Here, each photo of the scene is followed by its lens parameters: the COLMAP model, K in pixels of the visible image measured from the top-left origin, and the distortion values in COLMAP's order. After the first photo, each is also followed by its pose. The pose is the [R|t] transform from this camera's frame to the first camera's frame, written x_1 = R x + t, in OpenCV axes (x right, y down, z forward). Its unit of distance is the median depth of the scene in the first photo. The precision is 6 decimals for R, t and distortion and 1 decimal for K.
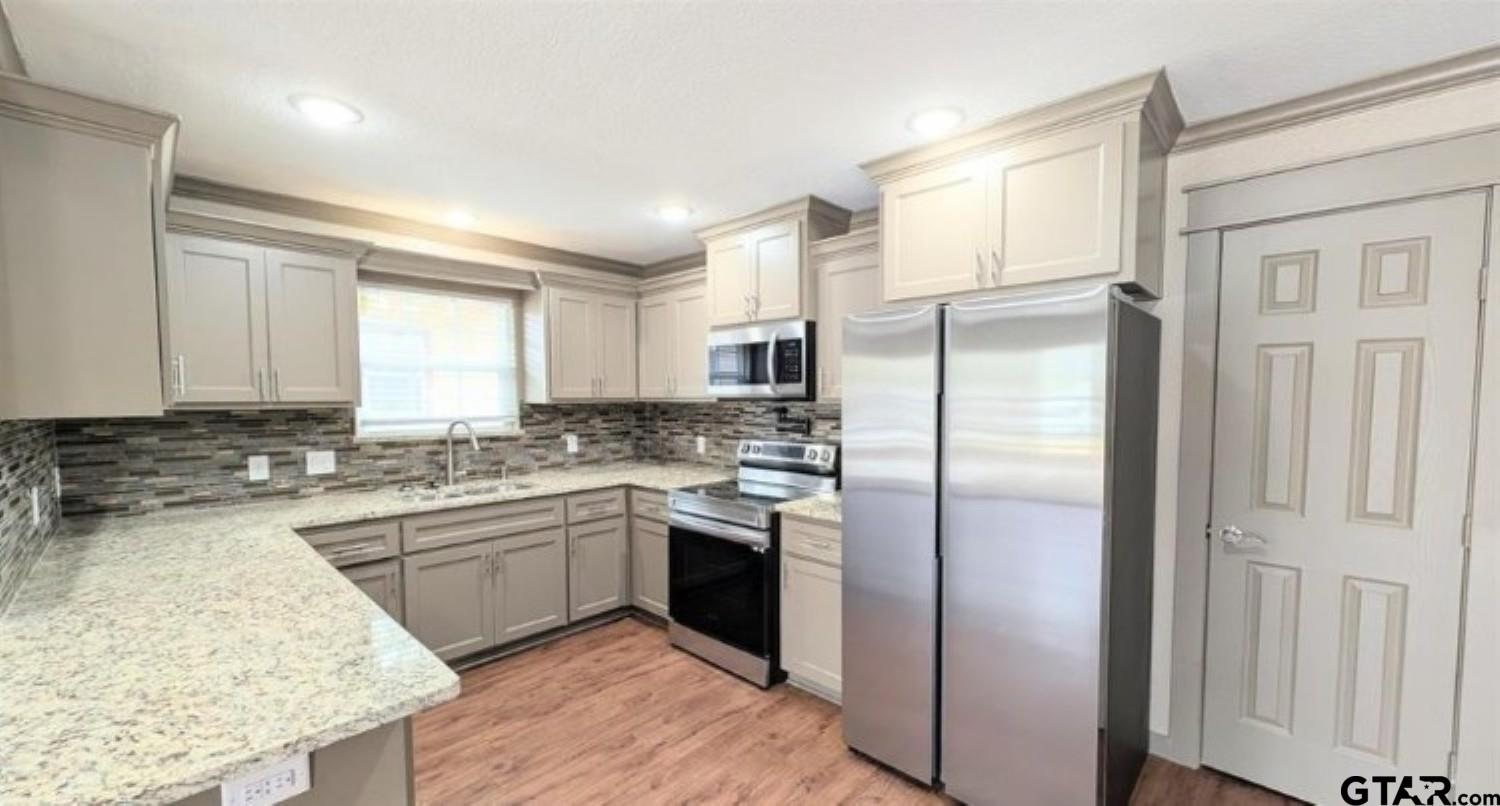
lens RADIAL K [[576.1, 0, 749.5], [0, 576.1, 399.8], [0, 0, 1]] dist [-0.002743, -0.000024]
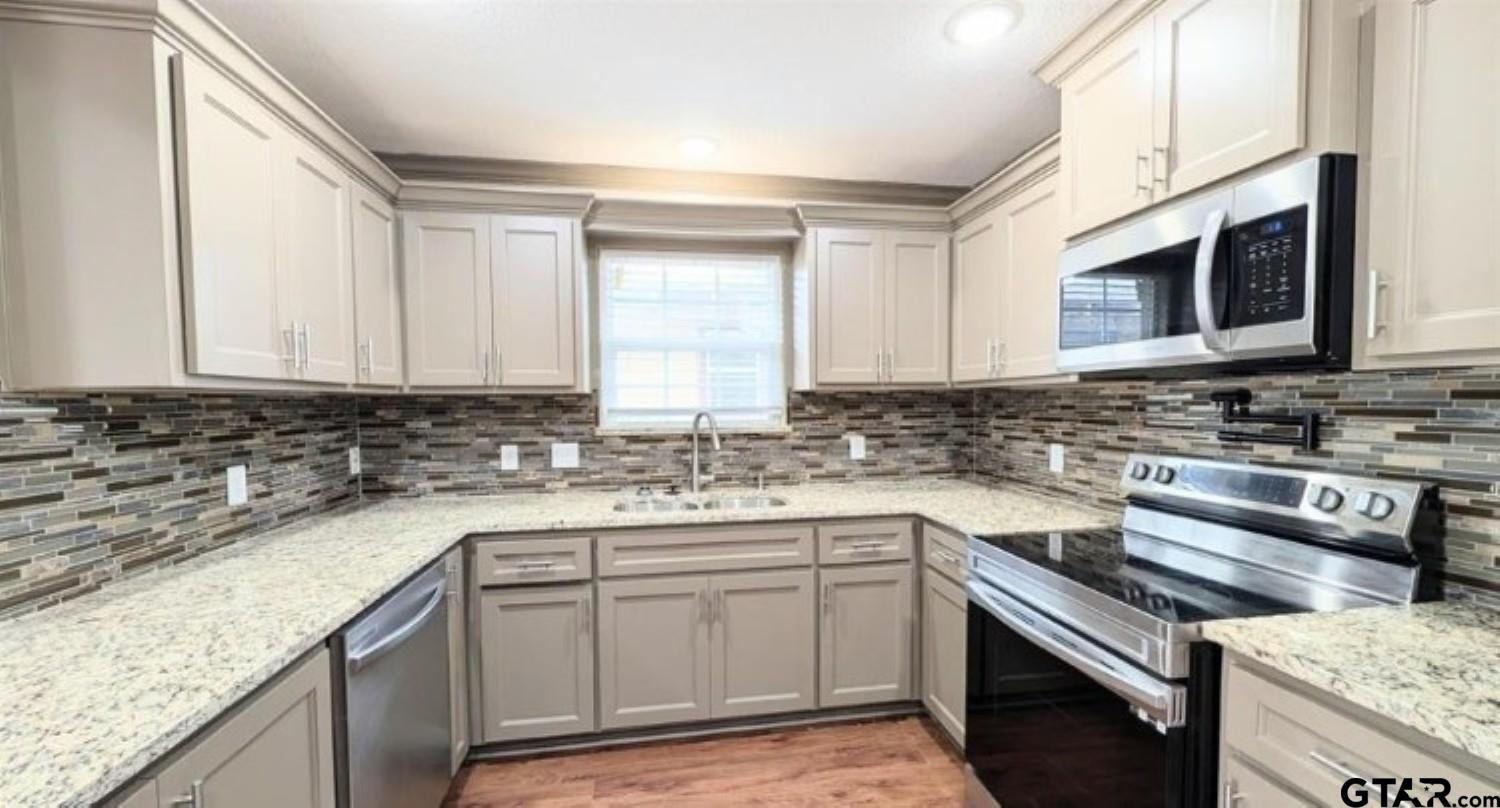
lens RADIAL K [[576.1, 0, 748.1], [0, 576.1, 423.6], [0, 0, 1]] dist [-0.002743, -0.000024]
pose [[0.796792, 0.020735, -0.603898, 0.025947], [0.001912, 0.999320, 0.036834, 0.025007], [0.604251, -0.030504, 0.796210, 0.426879]]
